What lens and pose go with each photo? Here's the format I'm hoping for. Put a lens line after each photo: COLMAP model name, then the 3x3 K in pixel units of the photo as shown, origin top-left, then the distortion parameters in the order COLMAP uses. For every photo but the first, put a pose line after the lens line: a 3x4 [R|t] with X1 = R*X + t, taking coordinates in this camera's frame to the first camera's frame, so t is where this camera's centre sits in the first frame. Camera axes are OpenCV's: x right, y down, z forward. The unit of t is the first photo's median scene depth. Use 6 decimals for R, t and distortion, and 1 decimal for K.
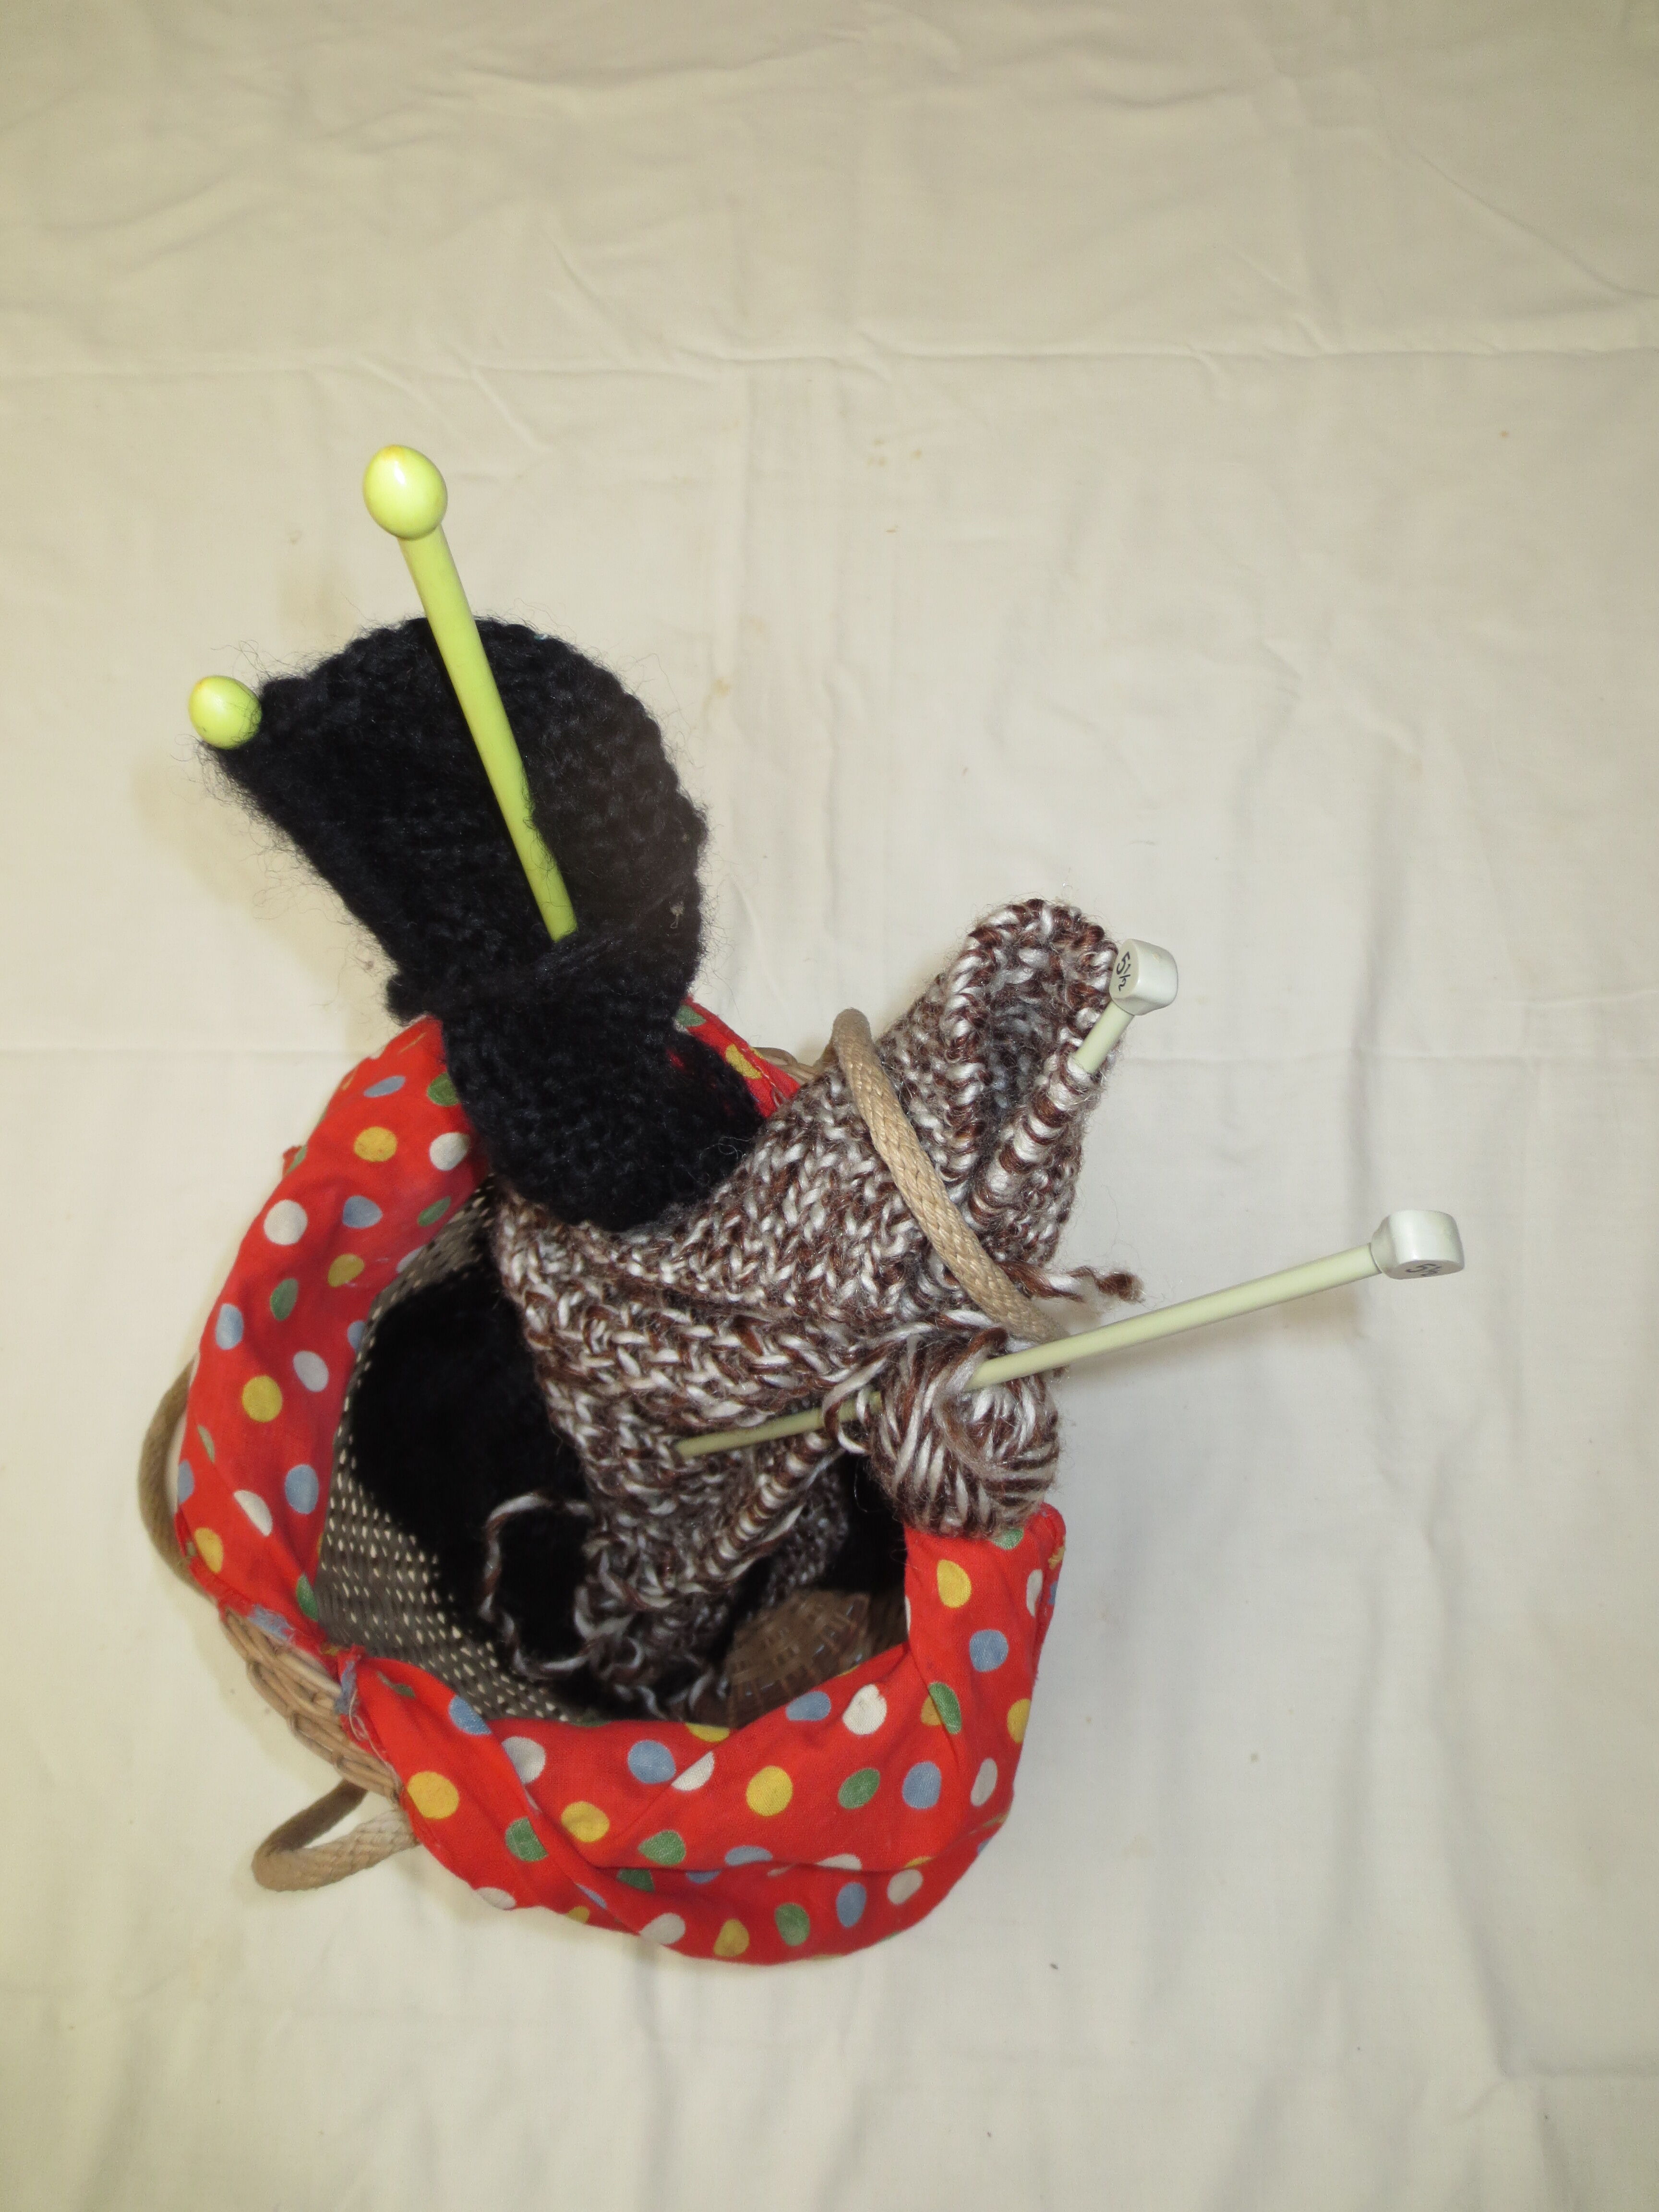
lens RADIAL K [[1576.9, 0, 840.6], [0, 1576.9, 1101.8], [0, 0, 1]] dist [-0.010367, -0.003143]
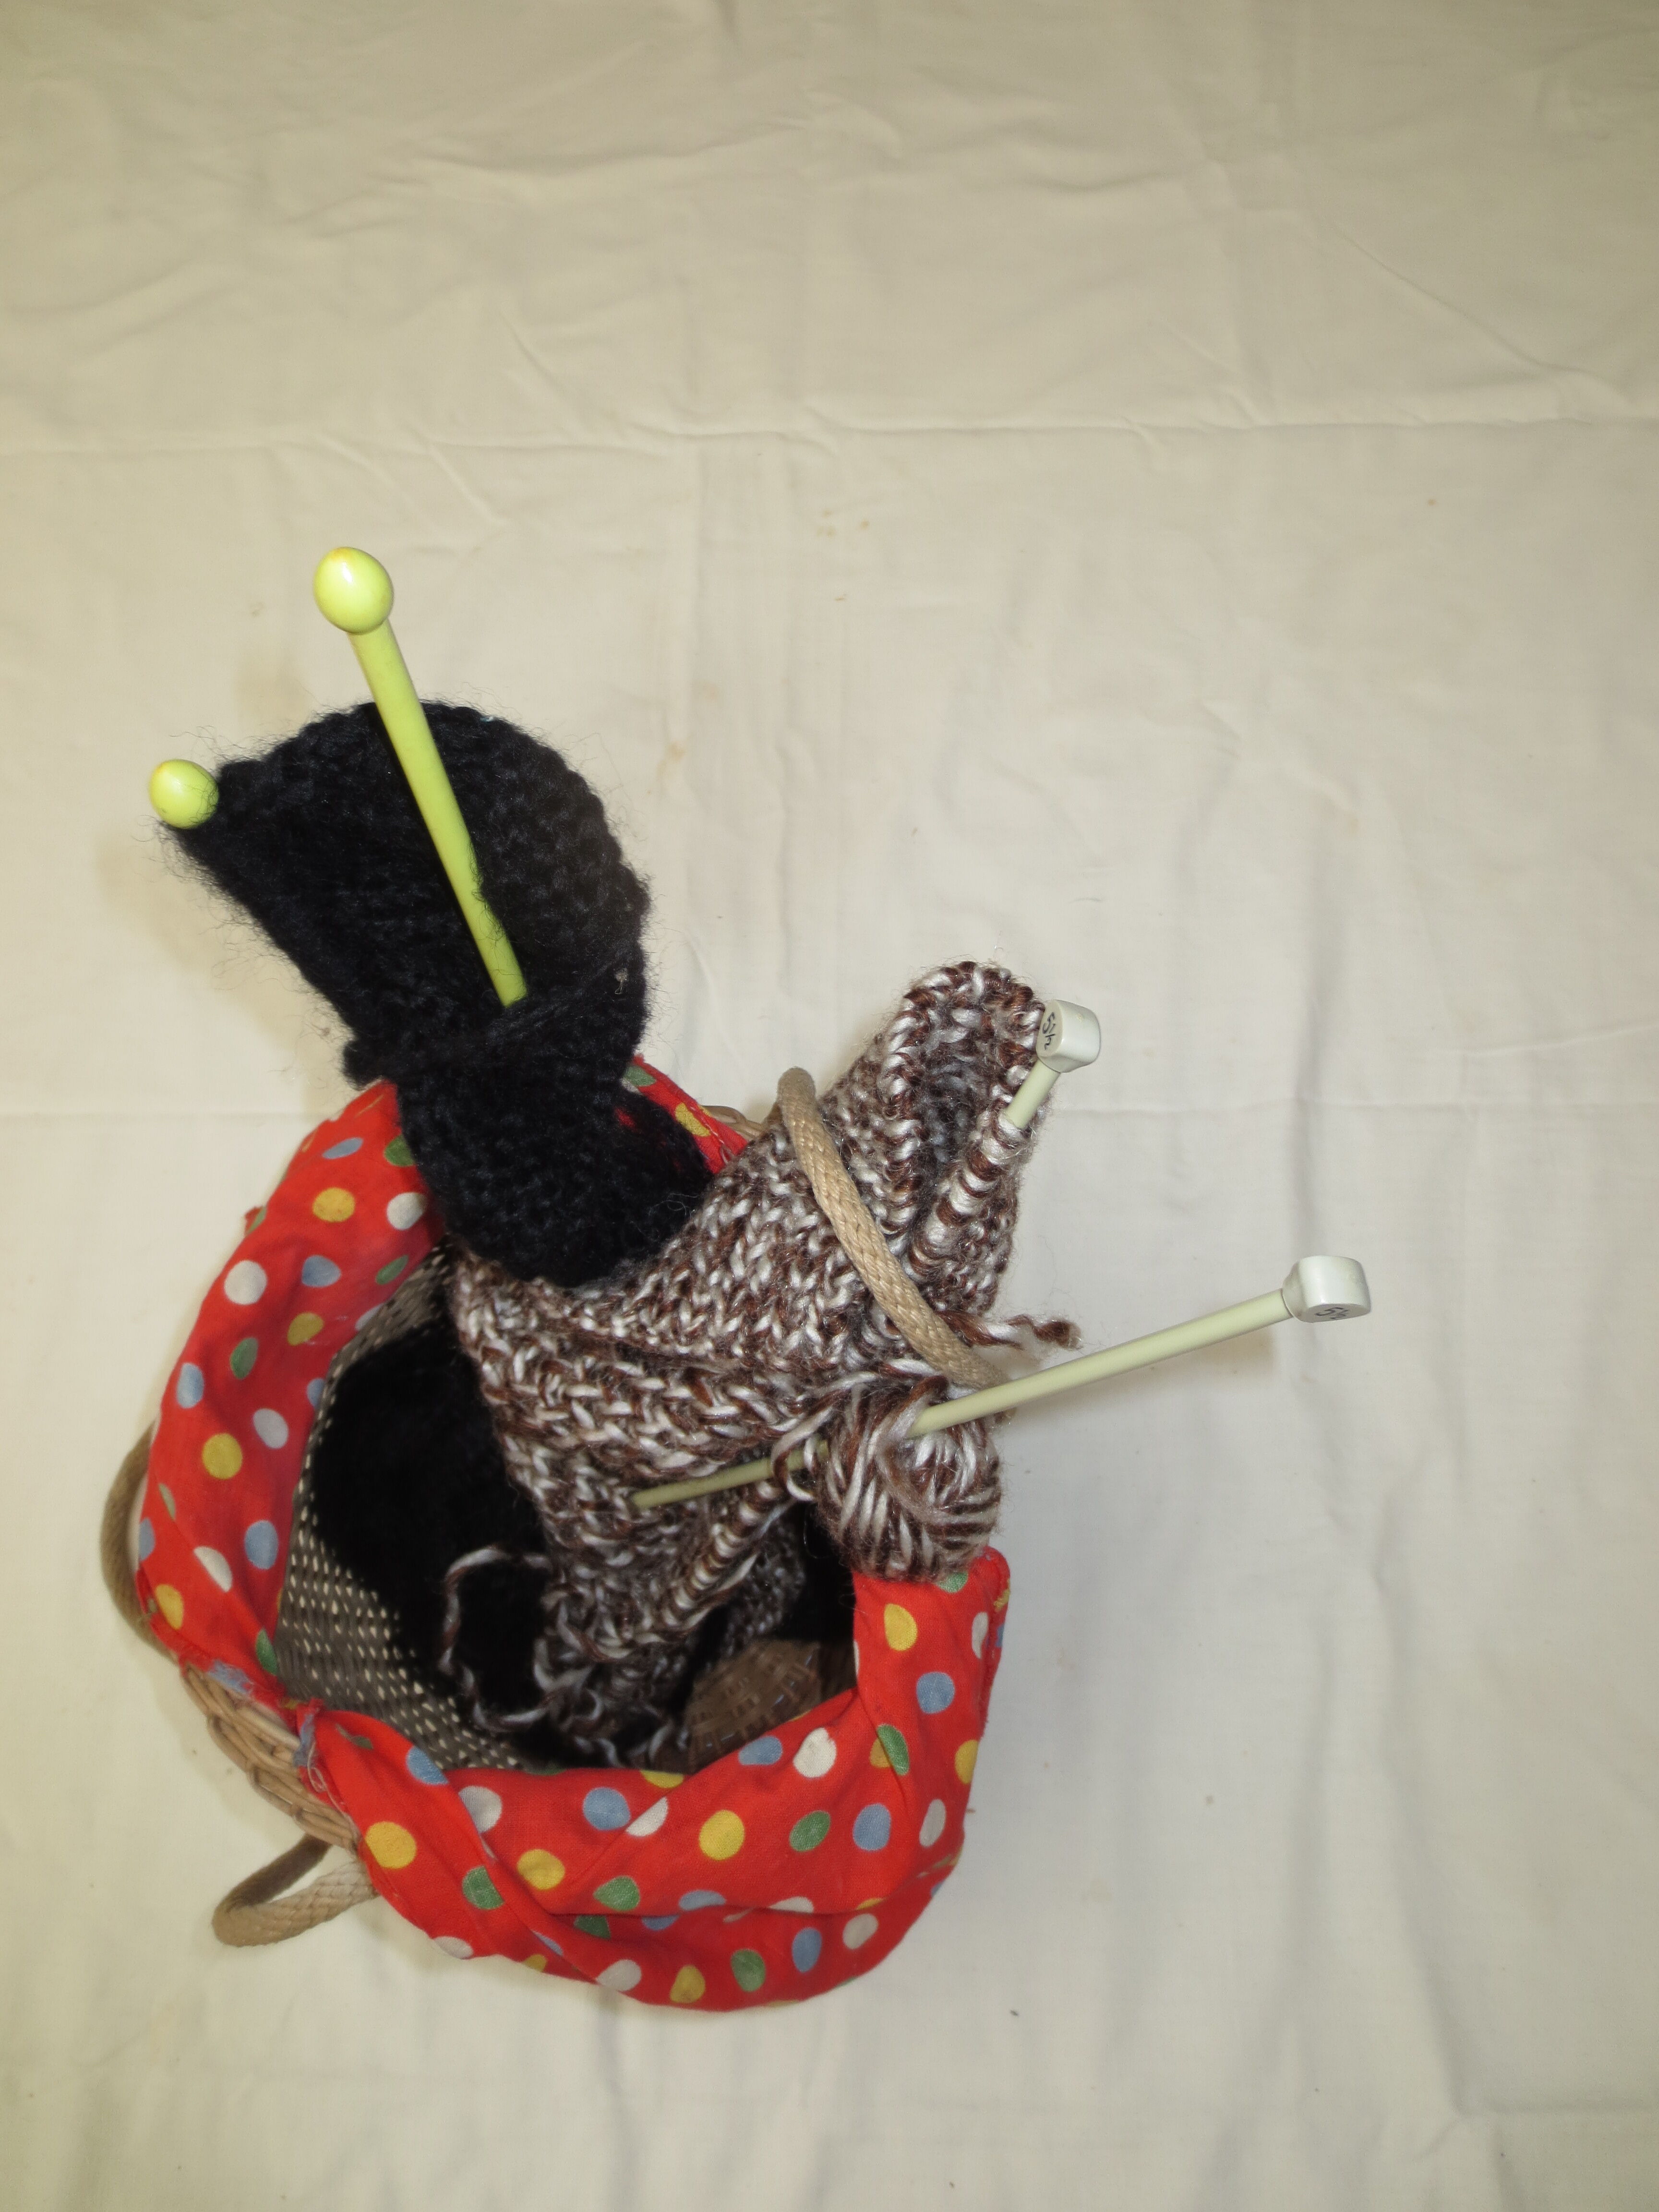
lens RADIAL K [[1573.8, 0, 829.5], [0, 1573.8, 1106.0], [0, 0, 1]] dist [-0.006271, -0.003362]
pose [[0.999838, -0.012050, 0.013389, 0.015339], [0.012454, 0.999456, -0.030548, -0.002294], [-0.013014, 0.030710, 0.999444, -0.030949]]
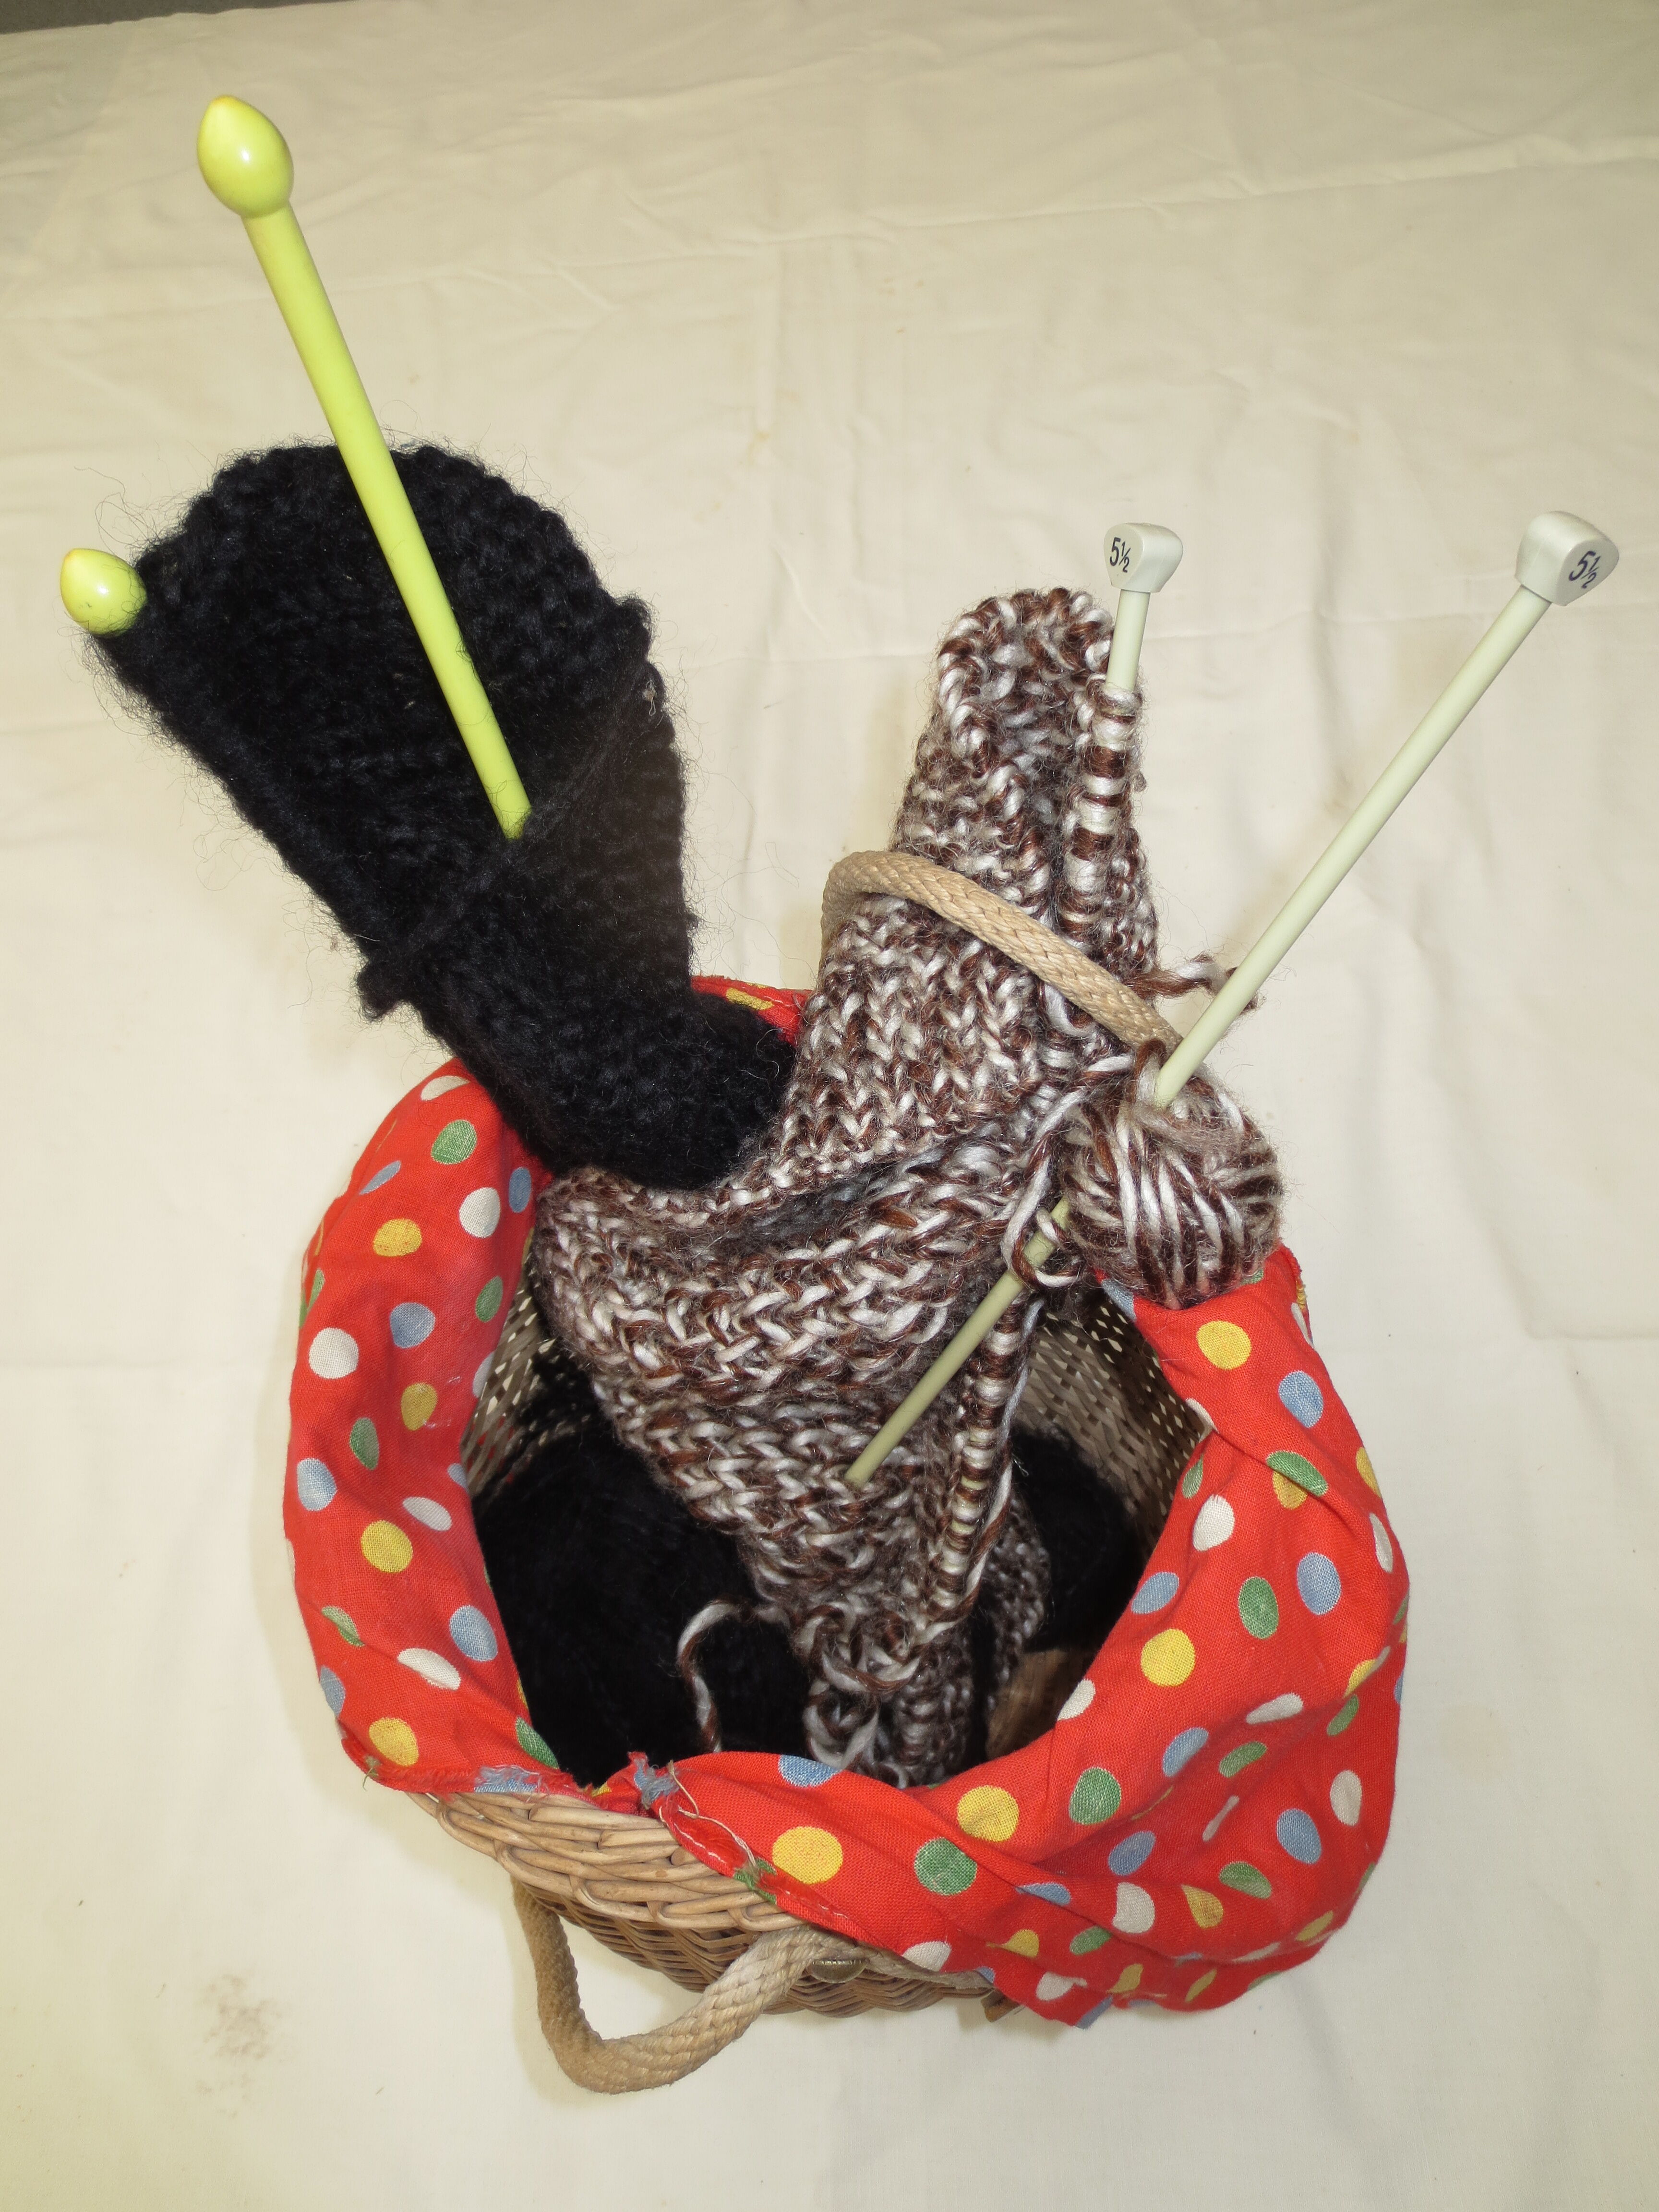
lens RADIAL K [[1573.8, 0, 829.5], [0, 1573.8, 1106.0], [0, 0, 1]] dist [-0.006271, -0.003362]
pose [[0.904186, -0.399083, 0.152251, -0.198981], [0.423906, 0.882173, -0.205121, 0.259769], [-0.052451, 0.250008, 0.966822, 0.148198]]
